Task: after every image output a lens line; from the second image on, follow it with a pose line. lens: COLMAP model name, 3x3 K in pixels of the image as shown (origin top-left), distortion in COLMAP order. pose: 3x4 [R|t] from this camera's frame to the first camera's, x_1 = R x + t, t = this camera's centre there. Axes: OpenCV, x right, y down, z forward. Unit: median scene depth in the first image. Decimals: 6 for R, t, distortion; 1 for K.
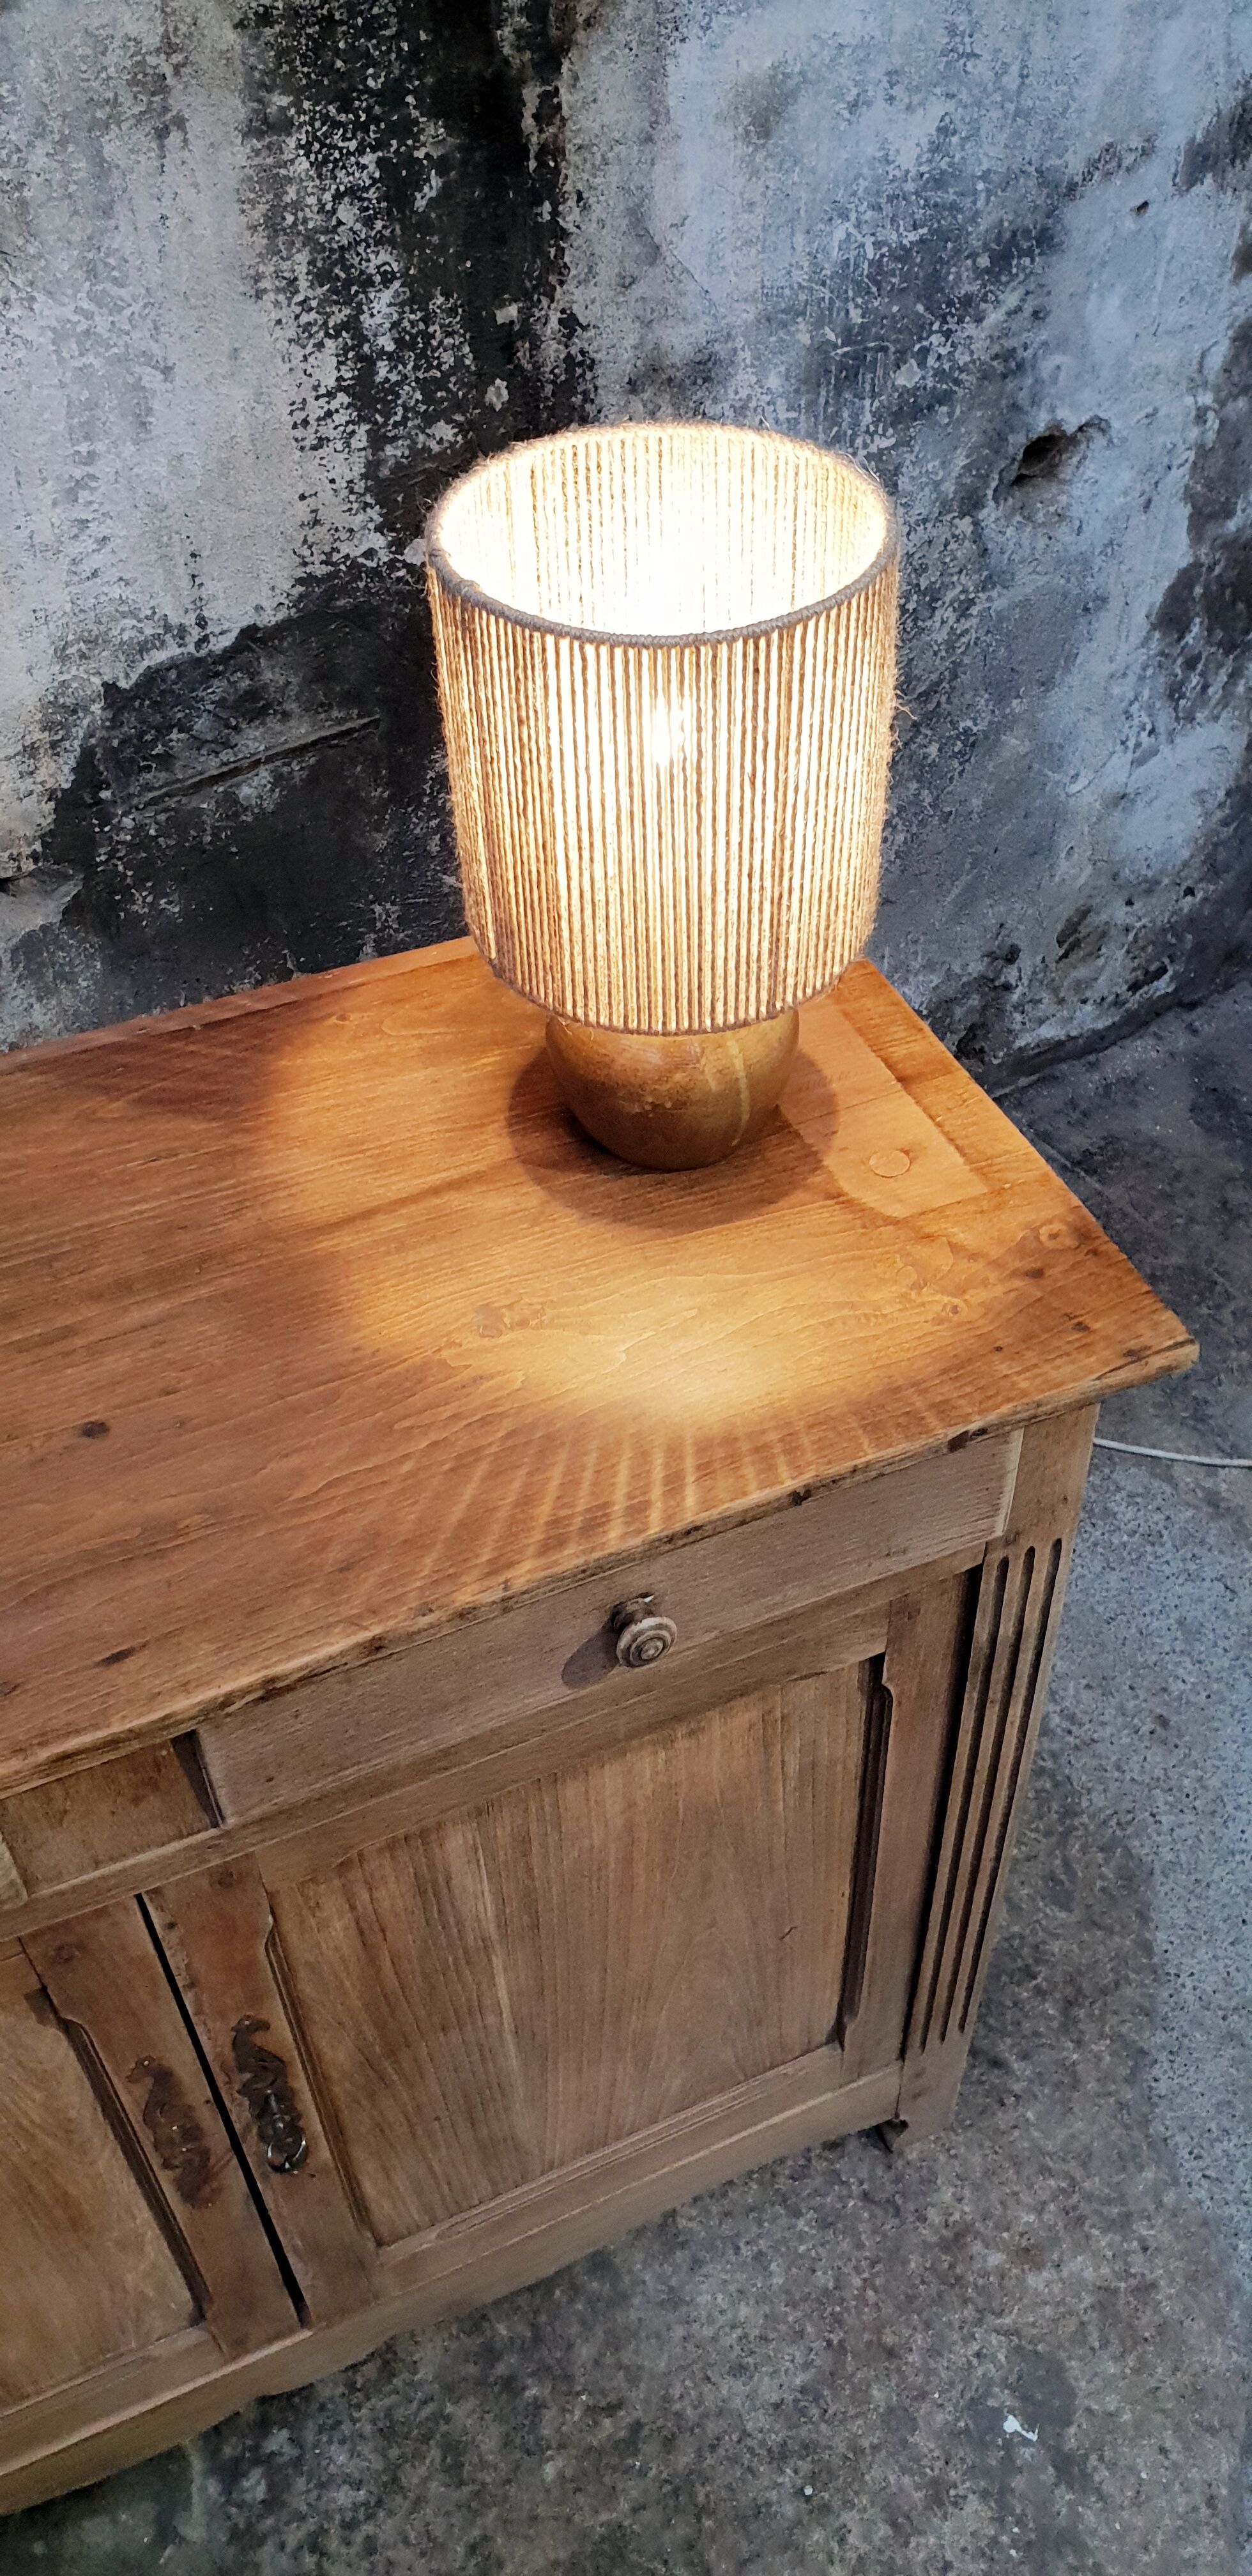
lens RADIAL K [[2045.6, 0, 646.8], [0, 2045.6, 1259.2], [0, 0, 1]] dist [-0.039538, 0.089188]
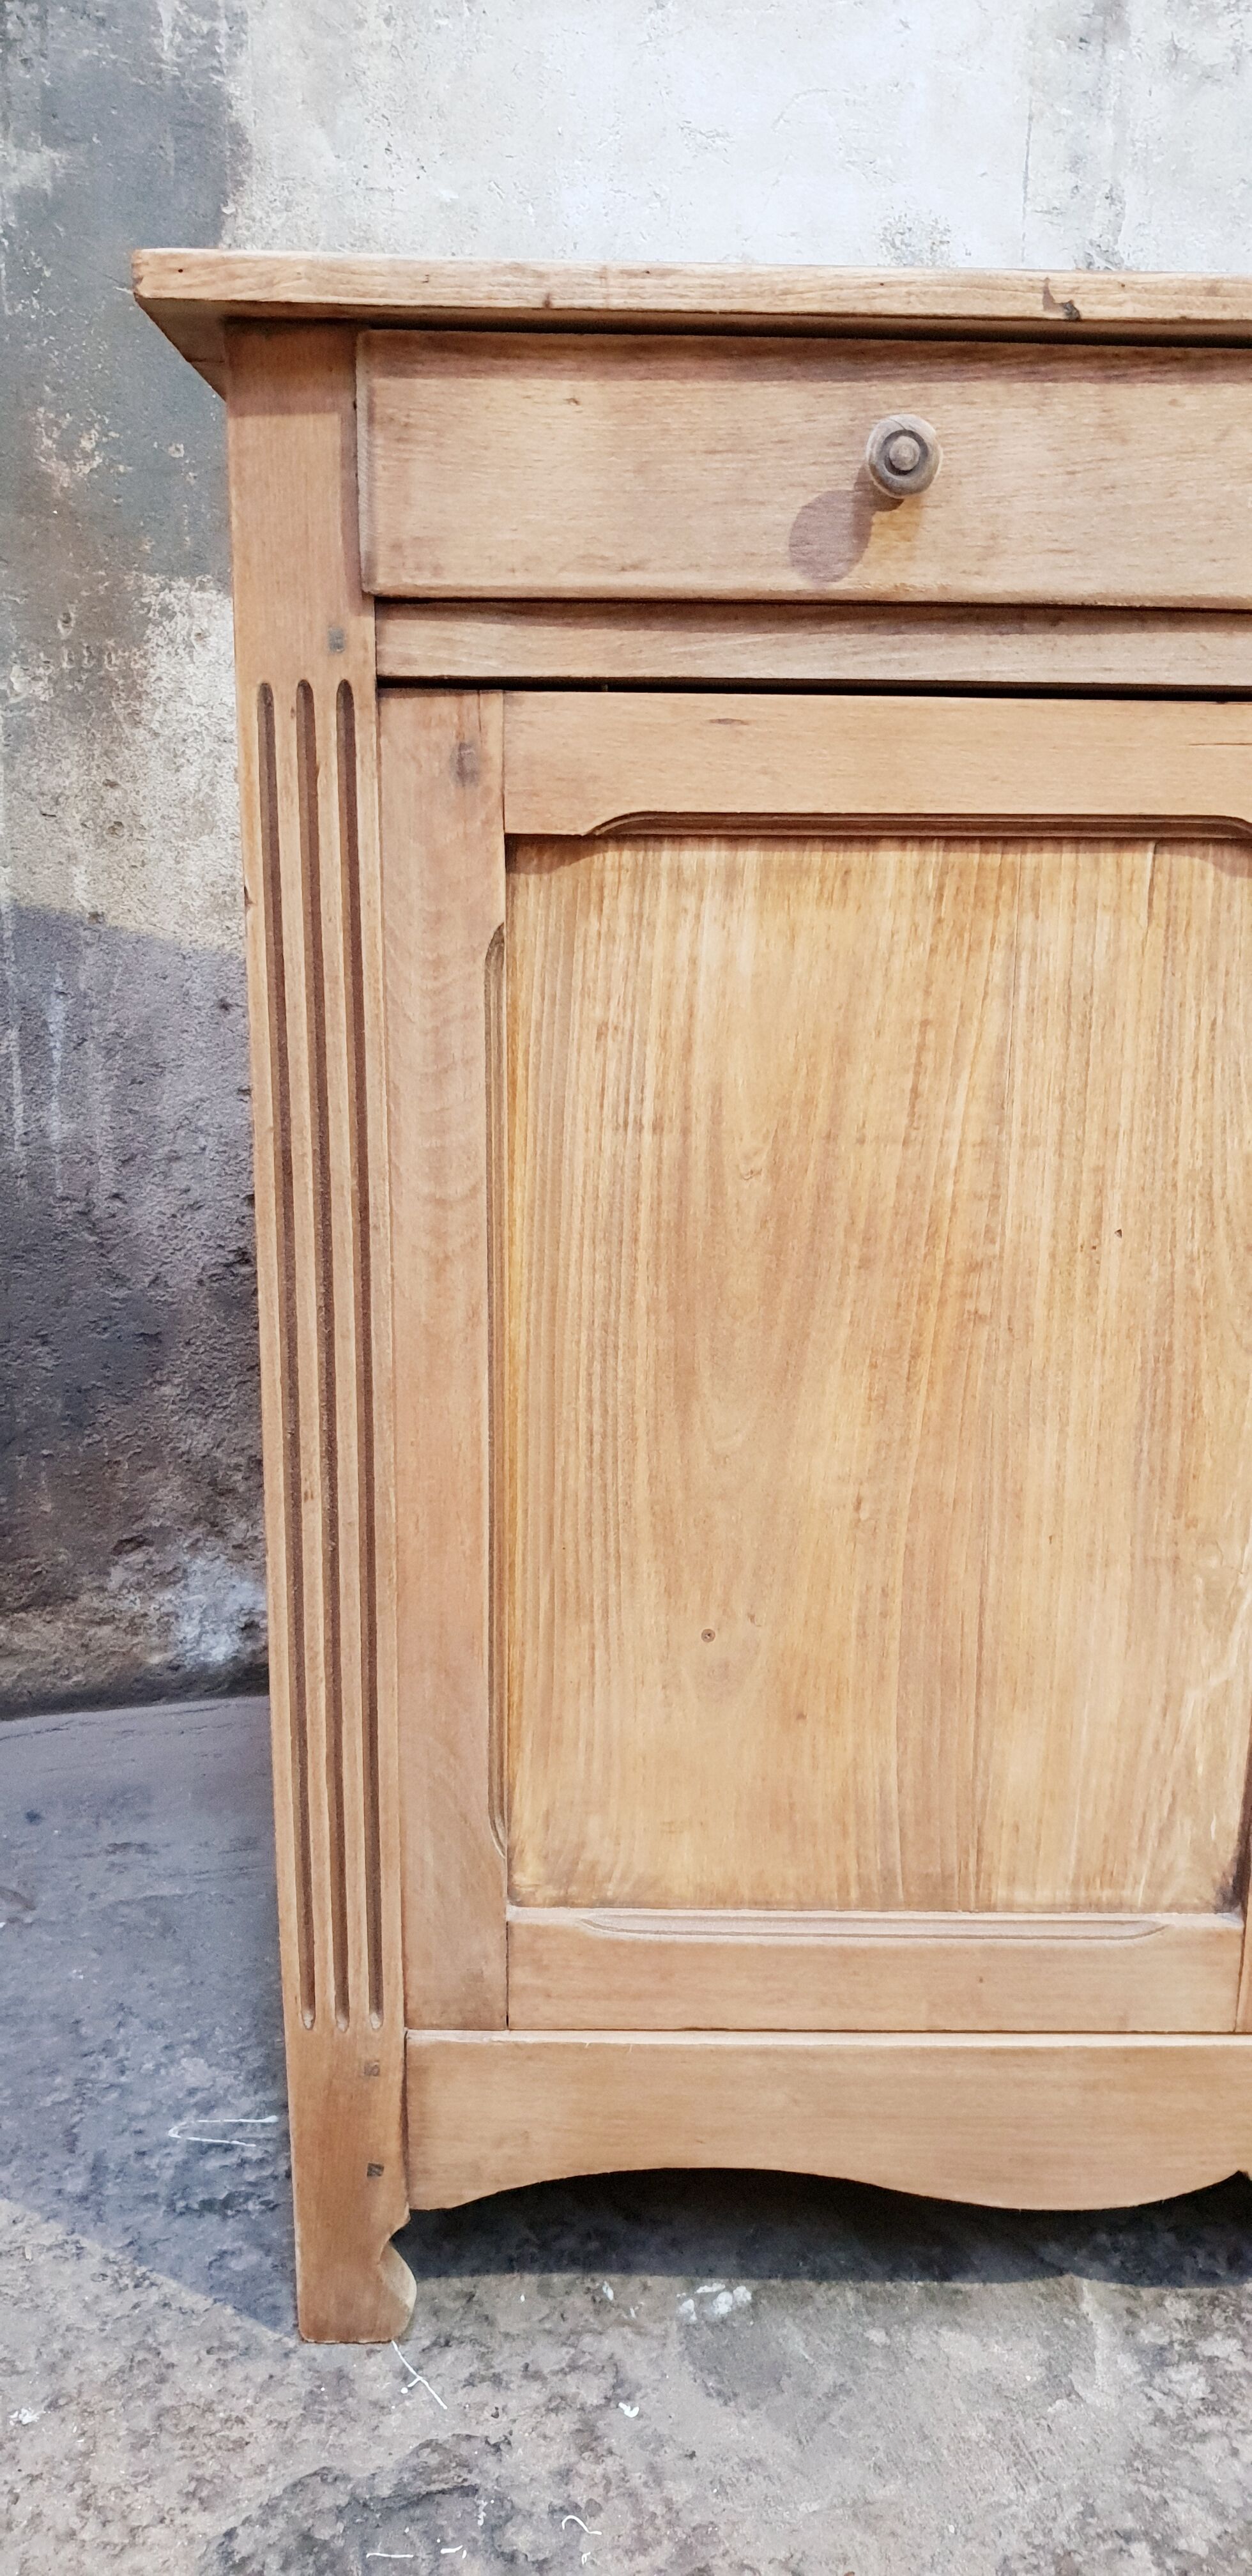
lens RADIAL K [[2020.6, 0, 653.4], [0, 2020.6, 1300.7], [0, 0, 1]] dist [-0.003193, 0.027586]
pose [[0.930196, 0.117833, -0.347637, -0.163902], [-0.278869, 0.842686, -0.460556, 0.648652], [0.238680, 0.525352, 0.816723, 0.220656]]
